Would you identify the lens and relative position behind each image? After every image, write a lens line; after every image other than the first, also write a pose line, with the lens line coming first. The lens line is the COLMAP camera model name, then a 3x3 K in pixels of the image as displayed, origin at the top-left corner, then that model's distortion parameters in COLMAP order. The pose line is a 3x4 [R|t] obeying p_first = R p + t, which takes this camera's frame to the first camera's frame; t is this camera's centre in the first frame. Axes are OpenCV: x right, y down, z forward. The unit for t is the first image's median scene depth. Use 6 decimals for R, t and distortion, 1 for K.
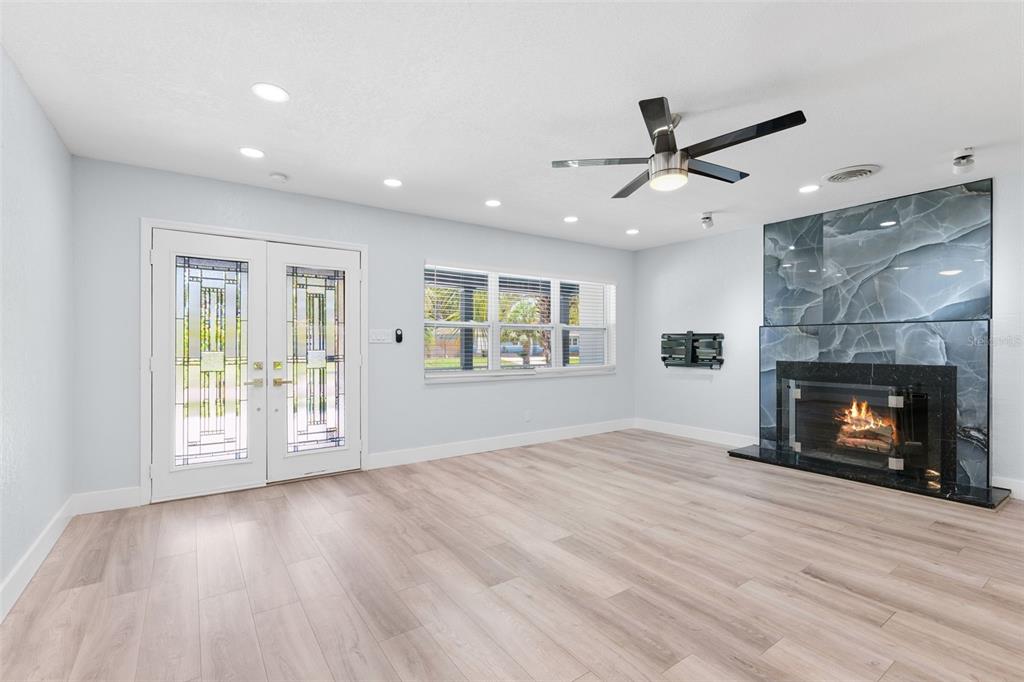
lens RADIAL K [[456.4, 0, 508.5], [0, 456.4, 339.6], [0, 0, 1]] dist [0.005444, 0.000899]
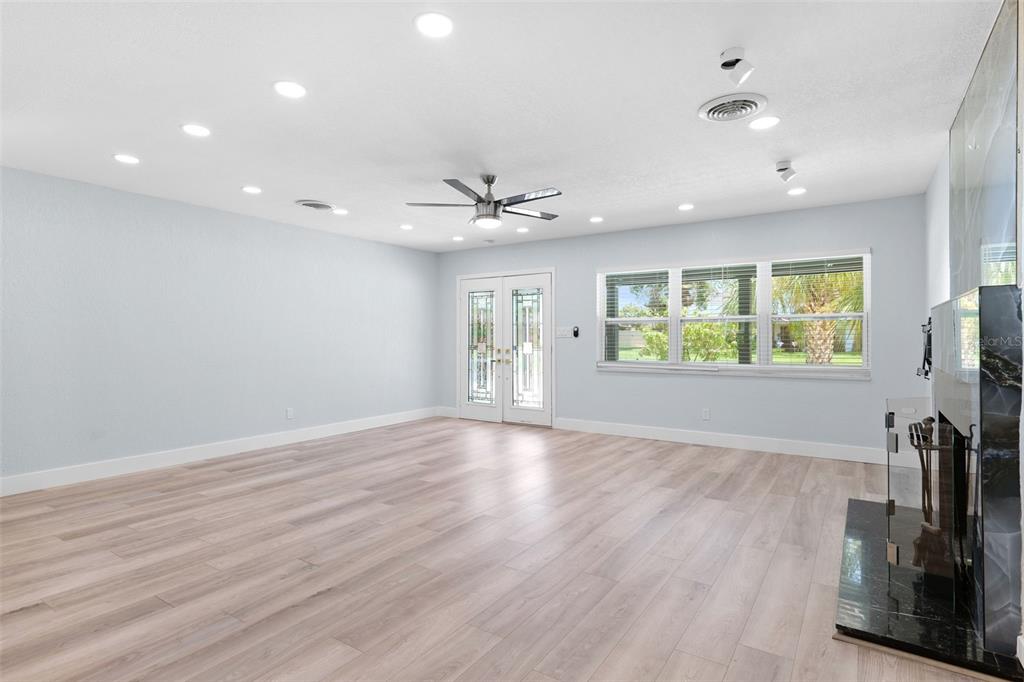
lens RADIAL K [[520.2, 0, 519.8], [0, 520.2, 341.5], [0, 0, 1]] dist [0.005489, -0.001301]
pose [[0.370165, 0.004822, -0.928953, 1.189491], [0.008370, 0.999929, 0.008525, 0.005063], [0.928928, -0.010931, 0.370099, 0.326492]]
